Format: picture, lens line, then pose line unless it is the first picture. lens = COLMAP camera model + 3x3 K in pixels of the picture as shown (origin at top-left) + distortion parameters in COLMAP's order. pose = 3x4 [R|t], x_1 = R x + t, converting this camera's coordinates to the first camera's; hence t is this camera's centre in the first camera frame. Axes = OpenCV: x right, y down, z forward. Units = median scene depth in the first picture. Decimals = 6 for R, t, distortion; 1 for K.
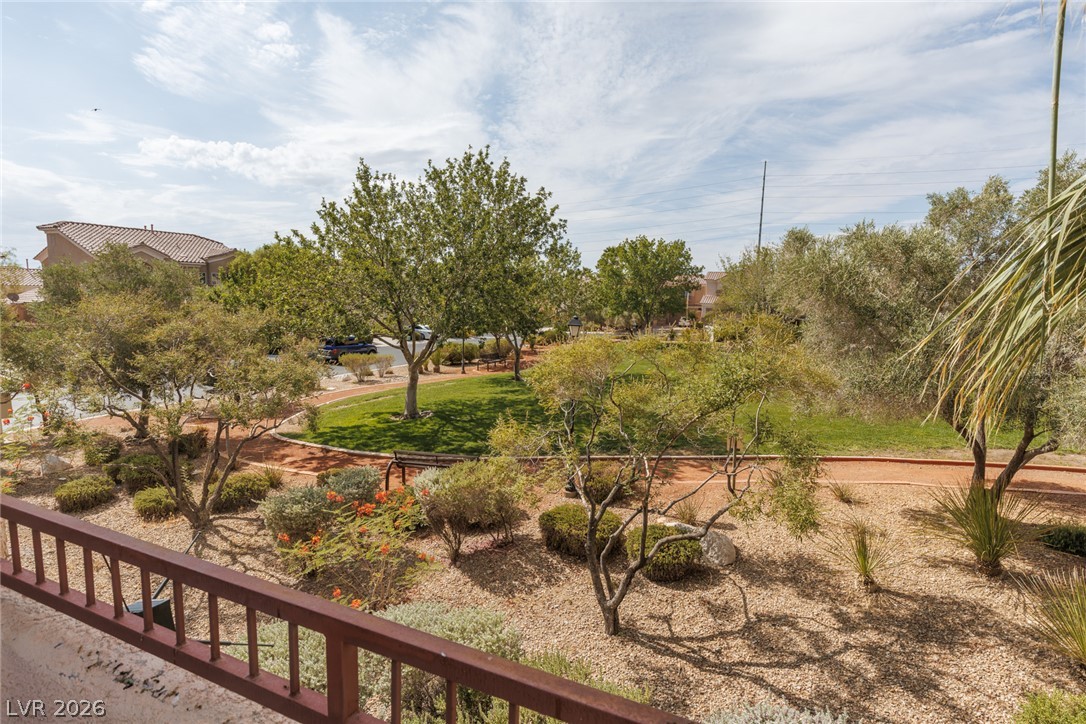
lens RADIAL K [[568.2, 0, 553.7], [0, 568.2, 363.5], [0, 0, 1]] dist [-0.001927, 0.000919]
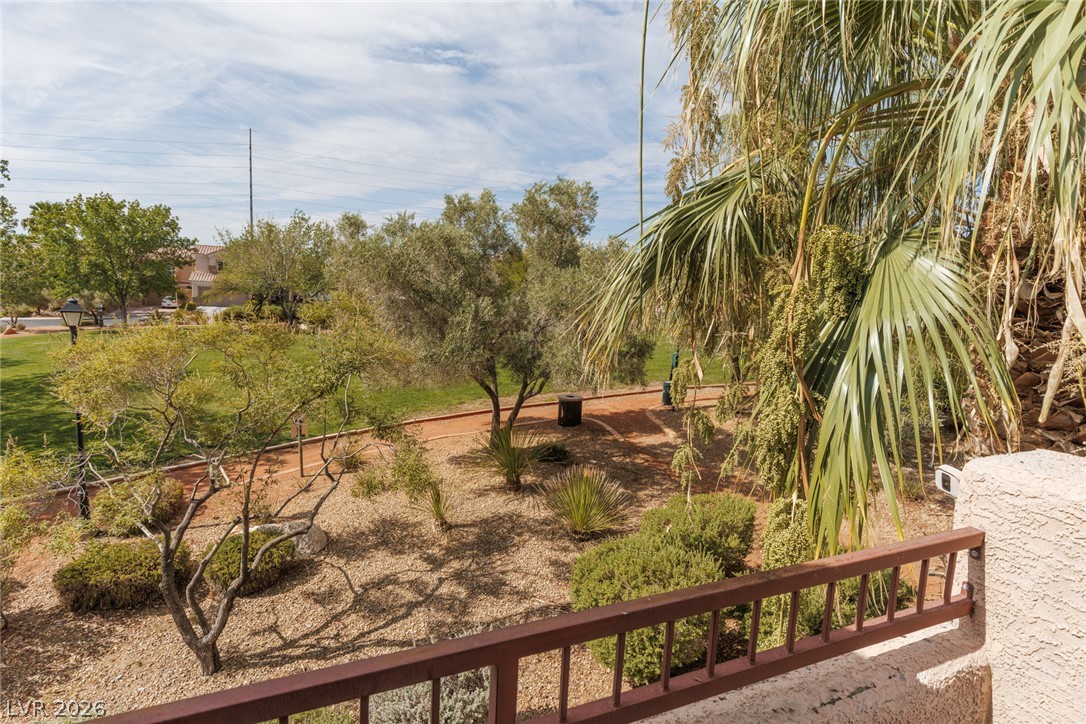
lens RADIAL K [[568.2, 0, 553.7], [0, 568.2, 363.5], [0, 0, 1]] dist [-0.001927, 0.000919]
pose [[0.650290, -0.092474, 0.754037, -0.142921], [0.063098, 0.995709, 0.067695, -0.012047], [-0.757061, 0.003557, 0.653334, 0.042484]]
